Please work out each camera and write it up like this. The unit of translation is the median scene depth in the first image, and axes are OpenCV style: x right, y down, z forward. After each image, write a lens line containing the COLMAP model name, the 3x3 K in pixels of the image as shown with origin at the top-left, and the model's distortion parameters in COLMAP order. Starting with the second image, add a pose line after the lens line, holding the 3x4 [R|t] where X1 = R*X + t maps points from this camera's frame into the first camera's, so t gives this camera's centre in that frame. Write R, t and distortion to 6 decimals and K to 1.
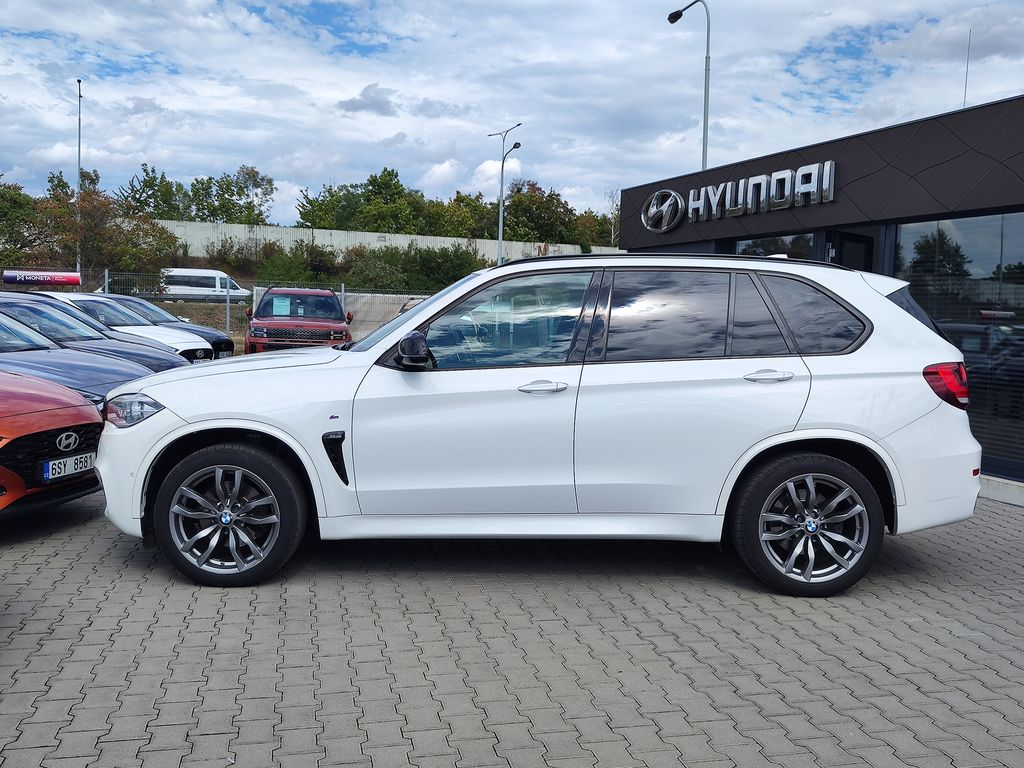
lens RADIAL K [[1014.0, 0, 509.8], [0, 1014.0, 384.6], [0, 0, 1]] dist [0.014702, 0.000000]
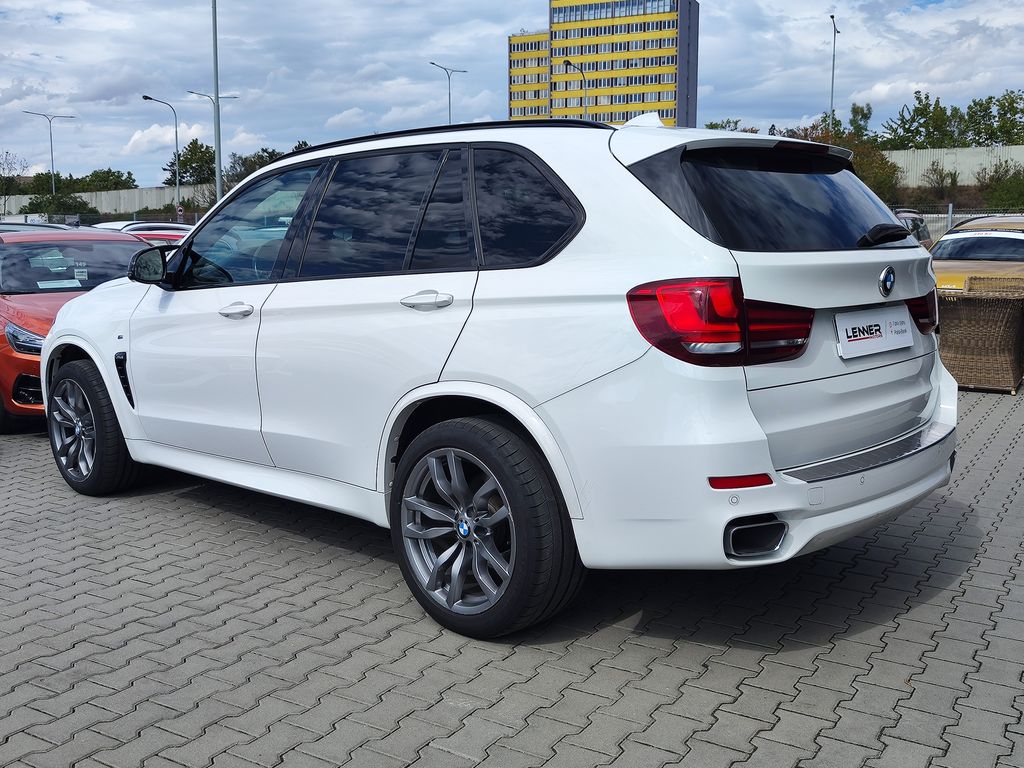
lens RADIAL K [[1014.0, 0, 513.2], [0, 1014.0, 387.0], [0, 0, 1]] dist [0.014702, 0.000000]
pose [[0.725166, 0.067986, -0.685210, 0.749627], [-0.023962, 0.997003, 0.073562, -0.000886], [0.688157, -0.036926, 0.724621, 0.536323]]
